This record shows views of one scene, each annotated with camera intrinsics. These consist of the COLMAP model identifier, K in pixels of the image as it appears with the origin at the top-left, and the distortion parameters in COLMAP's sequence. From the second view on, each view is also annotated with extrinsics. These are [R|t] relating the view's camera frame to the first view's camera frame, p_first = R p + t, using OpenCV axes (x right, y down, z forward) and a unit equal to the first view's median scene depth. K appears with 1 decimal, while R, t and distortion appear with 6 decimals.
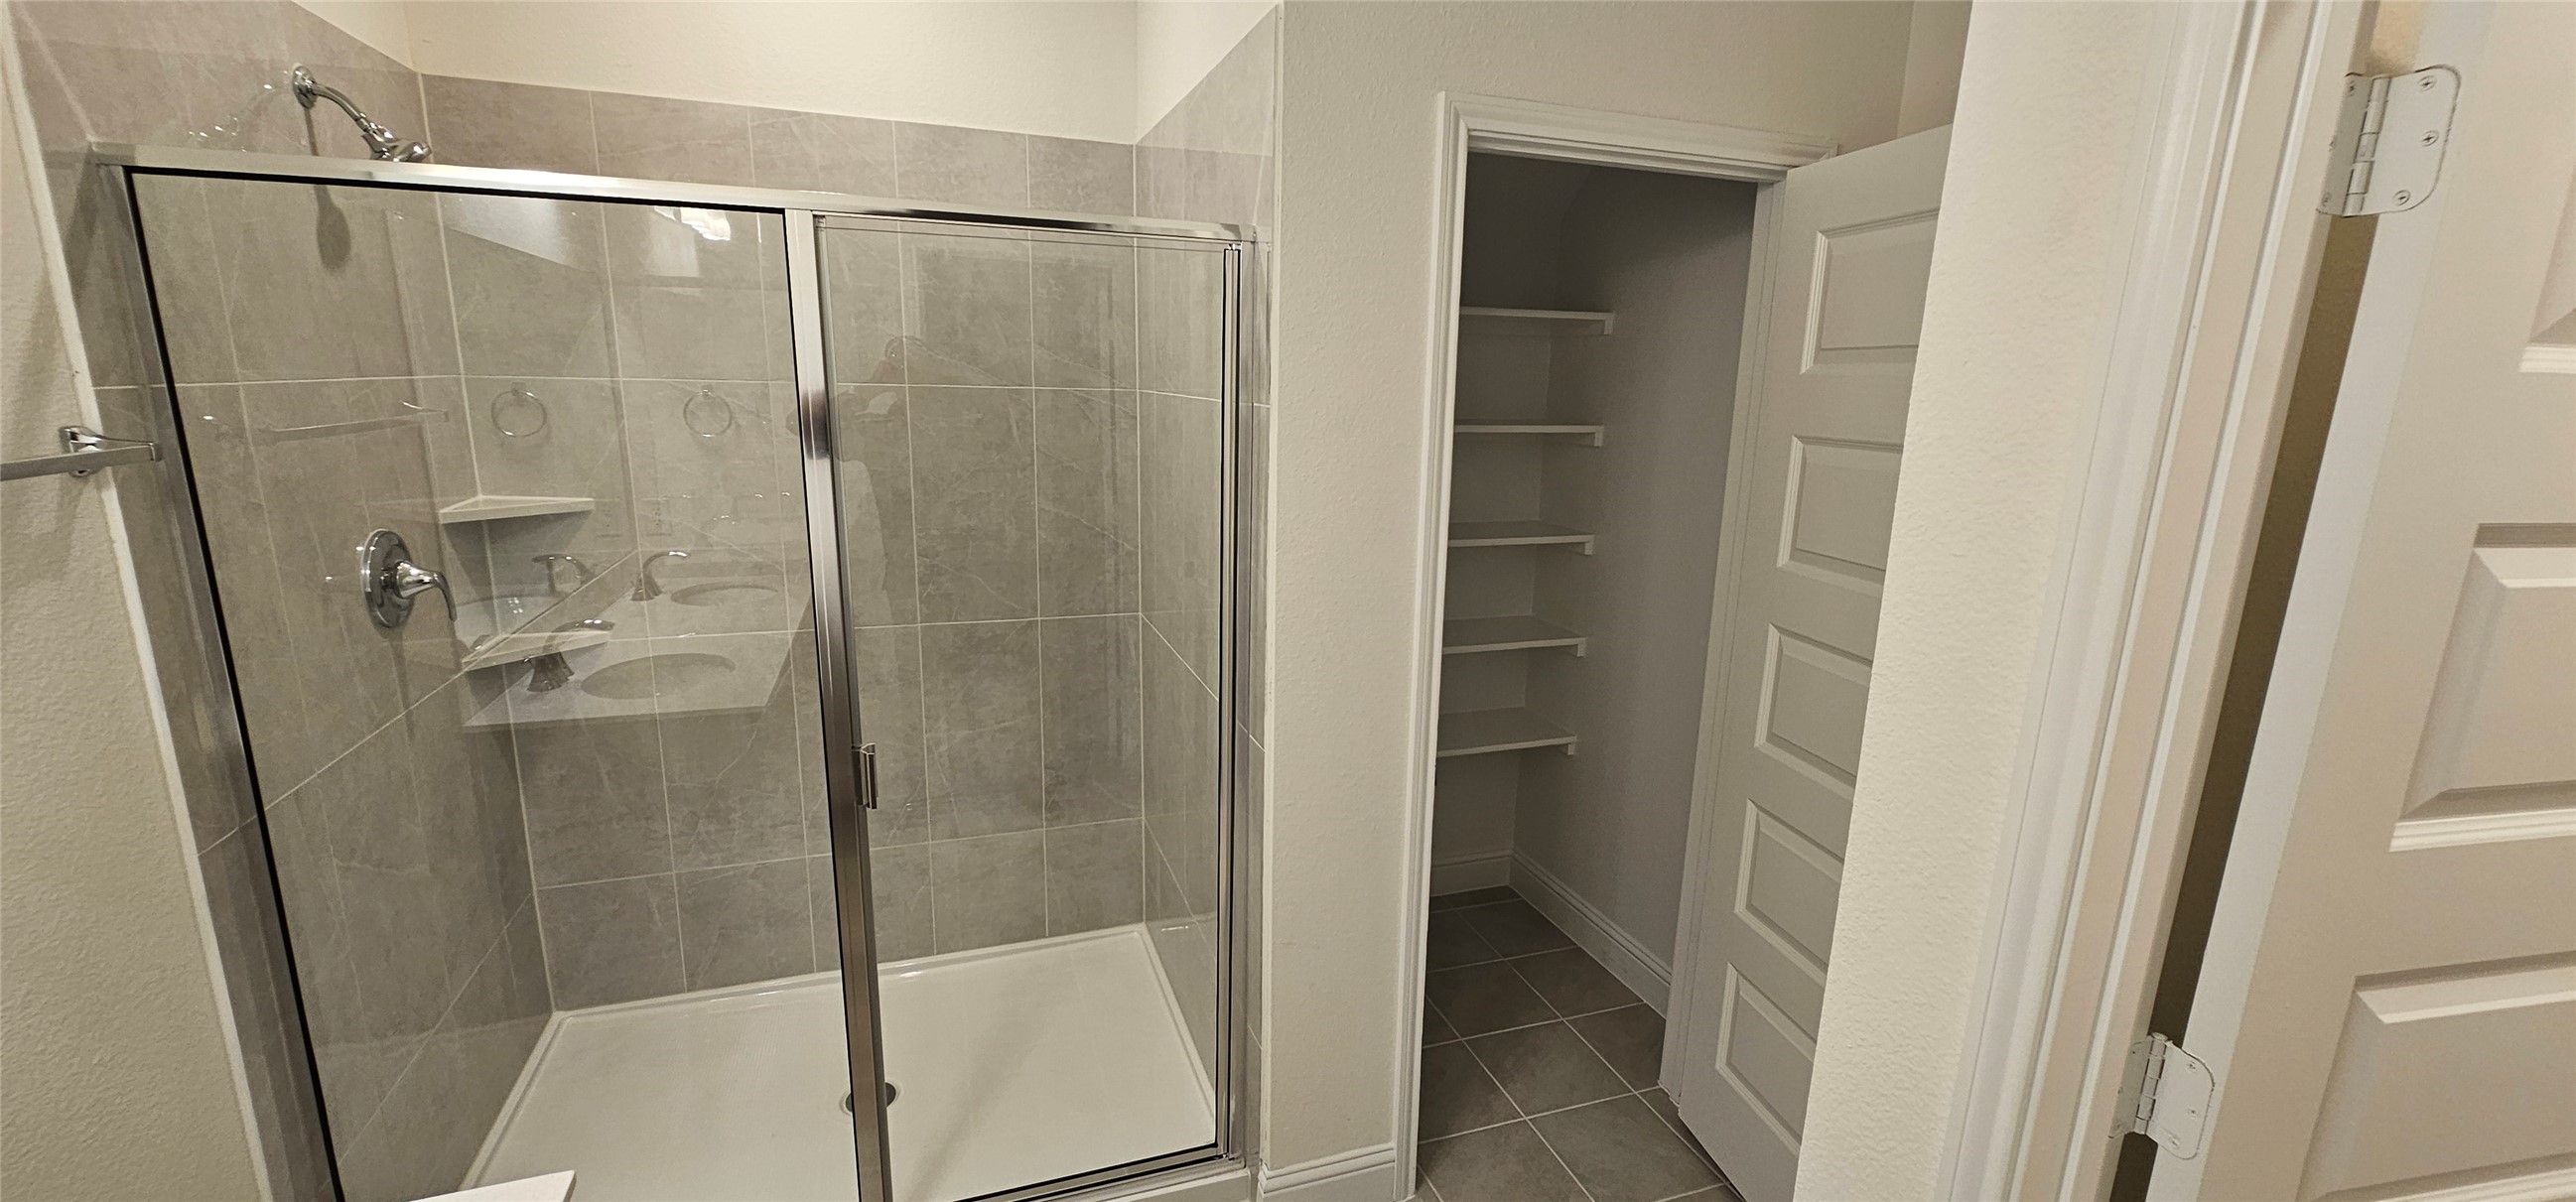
lens RADIAL K [[1050.1, 0, 1287.0], [0, 1050.1, 605.1], [0, 0, 1]] dist [0.001810, 0.000977]
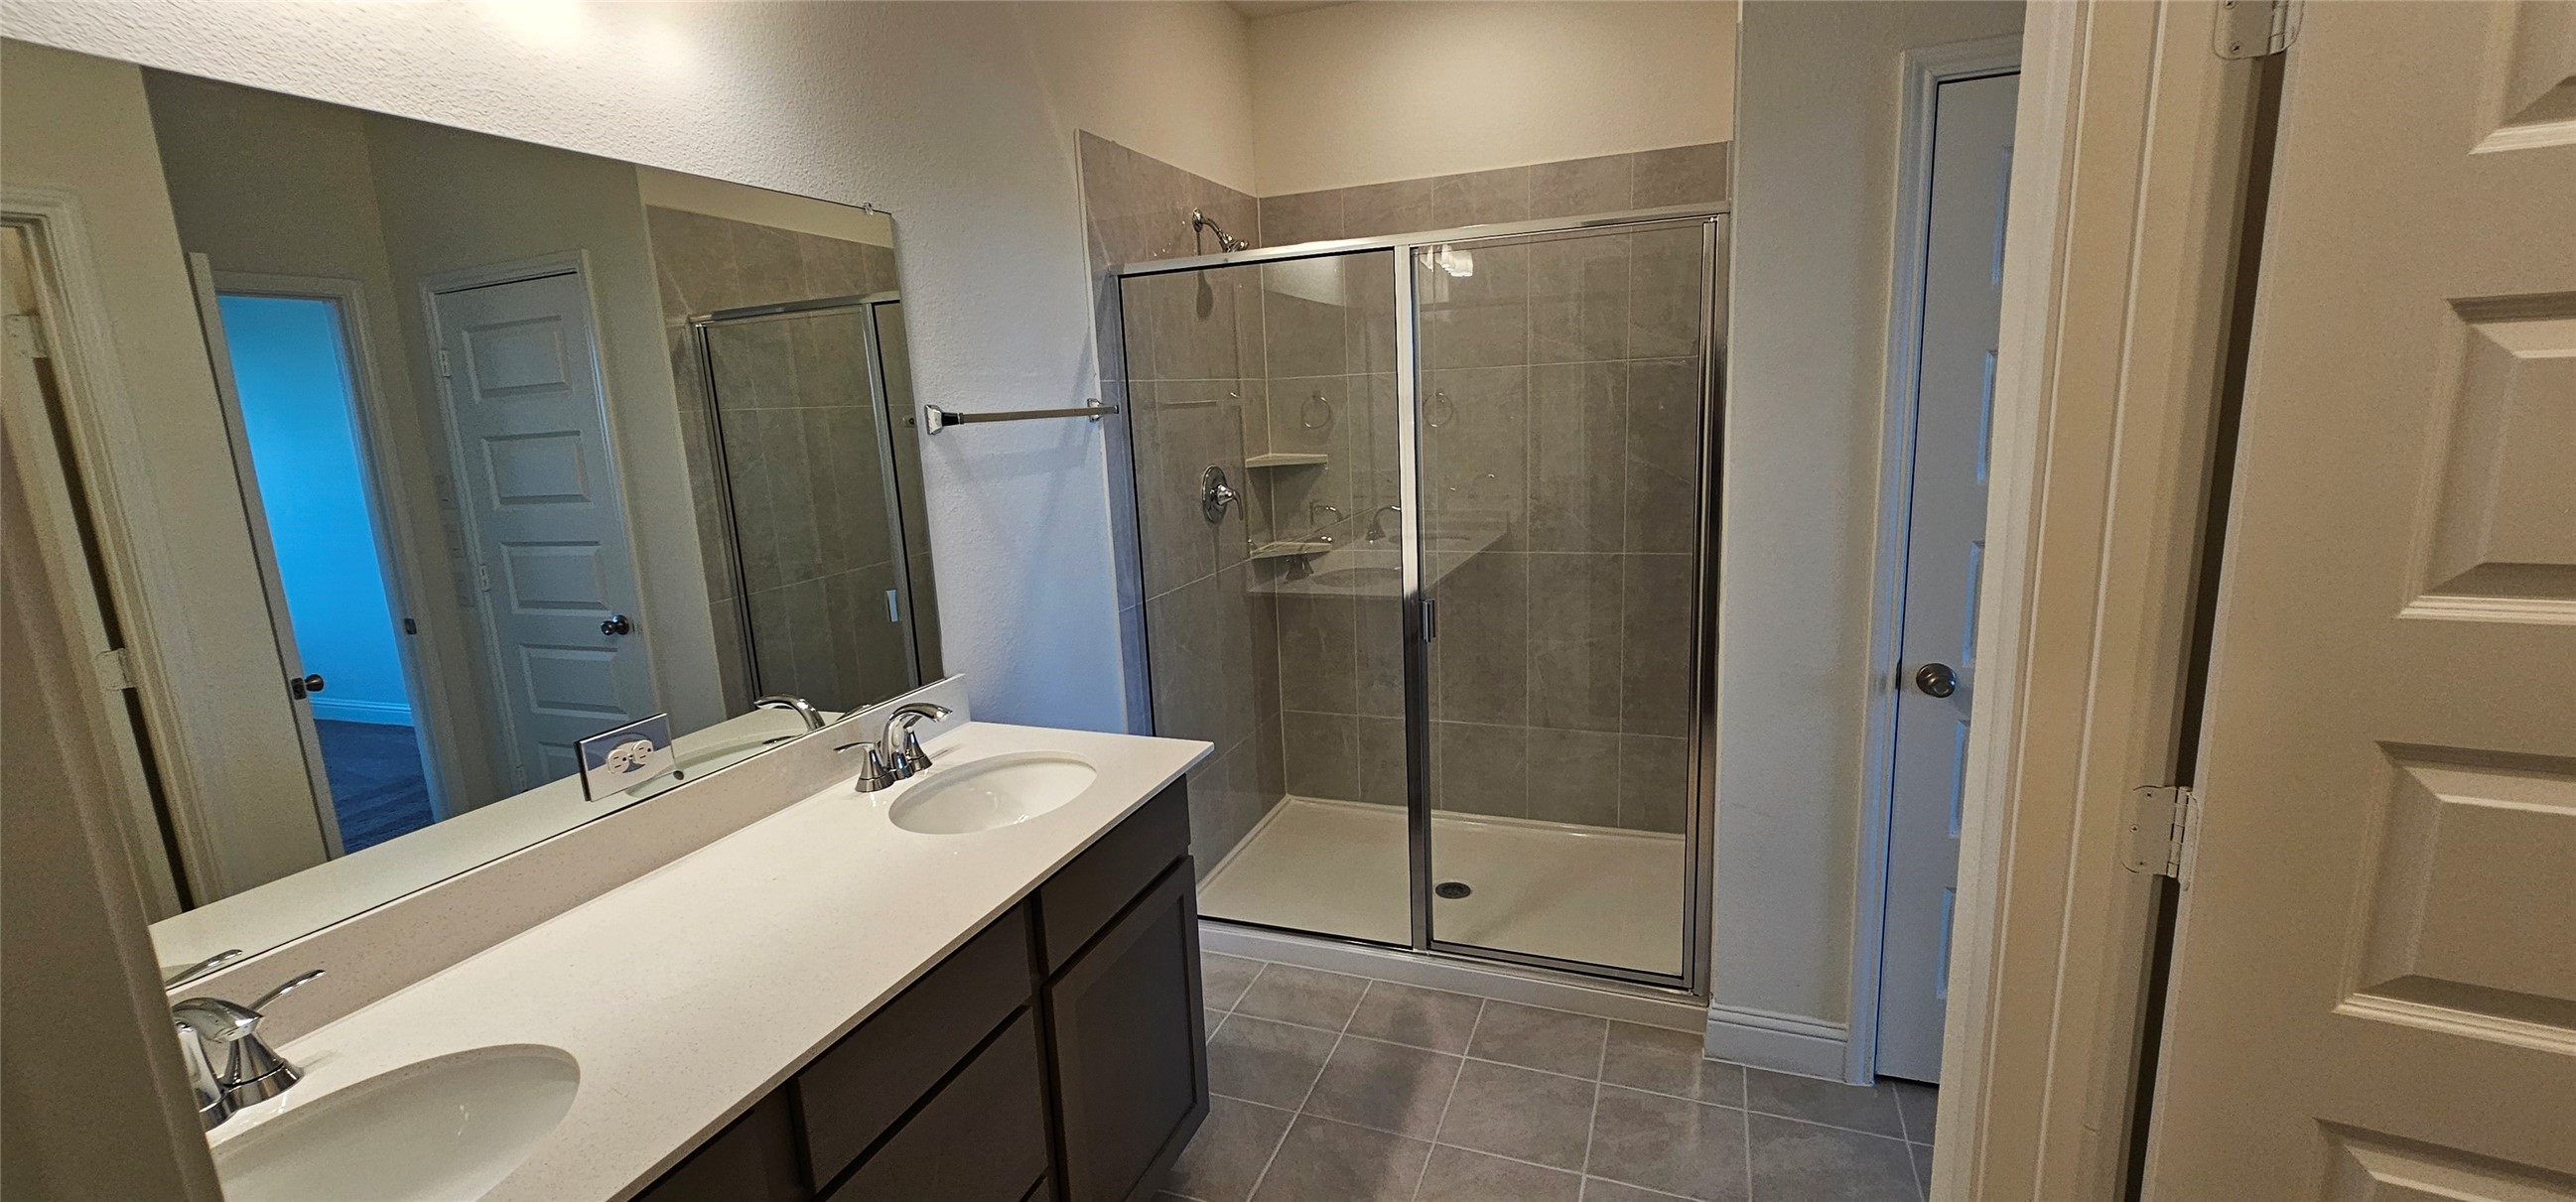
lens RADIAL K [[1050.1, 0, 1287.0], [0, 1050.1, 605.1], [0, 0, 1]] dist [0.001810, 0.000977]
pose [[0.757723, 0.067976, -0.649026, 0.393624], [-0.077150, 0.996916, 0.014342, 0.129884], [0.648000, 0.039205, 0.760631, -0.246590]]
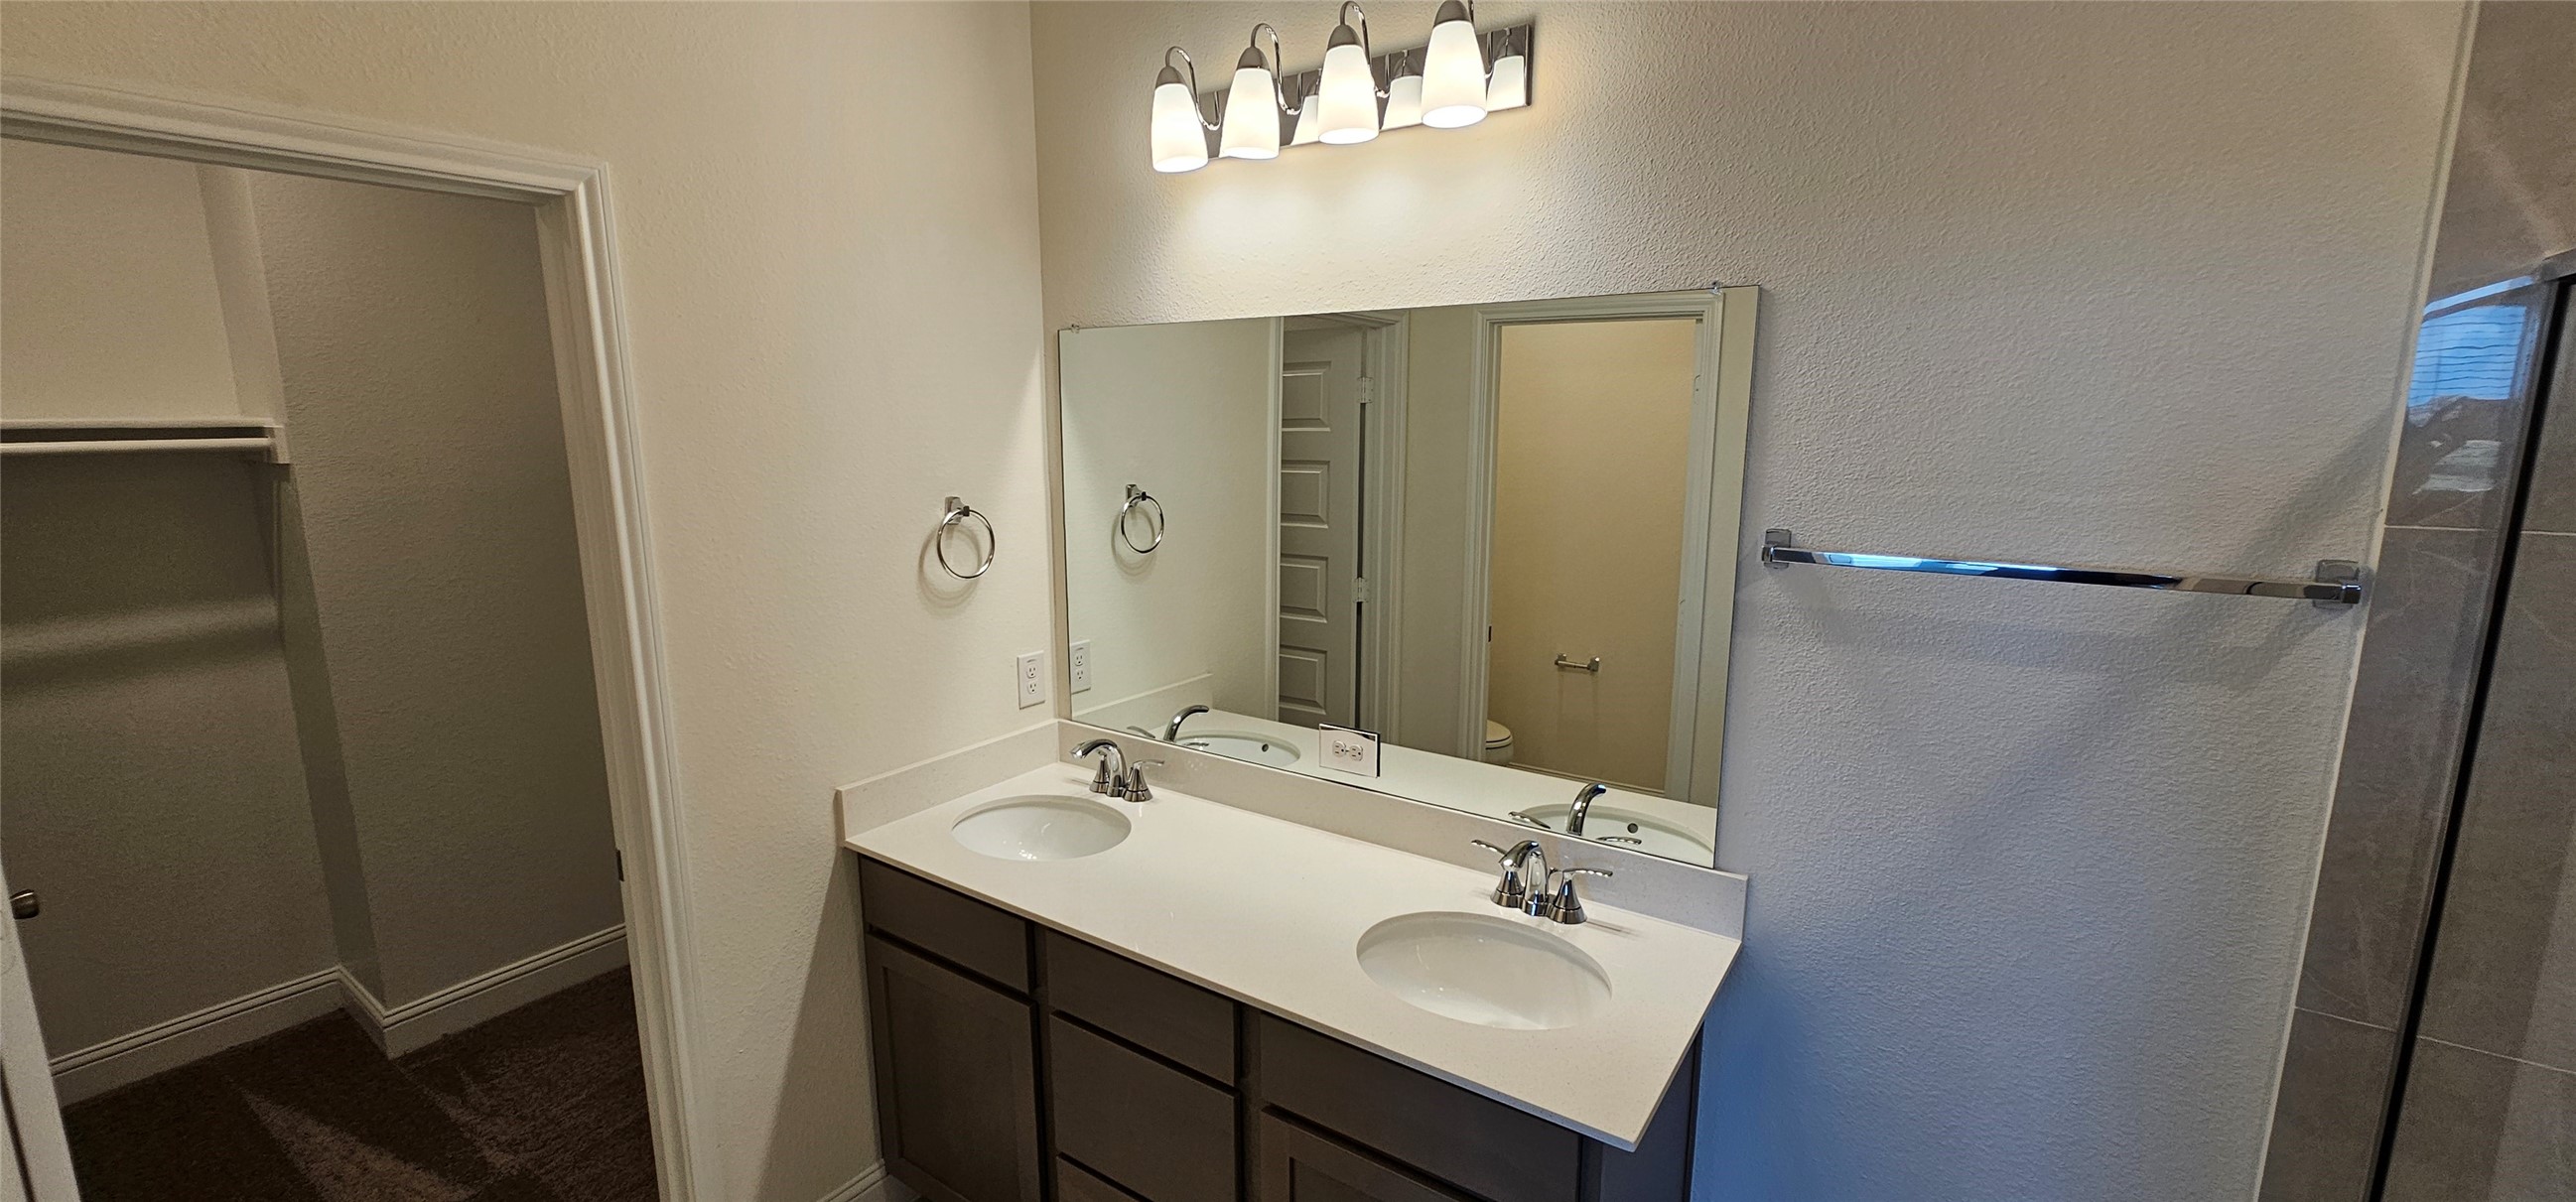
lens RADIAL K [[1050.1, 0, 1287.0], [0, 1050.1, 605.1], [0, 0, 1]] dist [0.001810, 0.000977]
pose [[-0.802963, 0.087622, -0.589553, 0.171268], [-0.145657, 0.930297, 0.336648, -0.218007], [0.577958, 0.356189, -0.734231, 0.793742]]
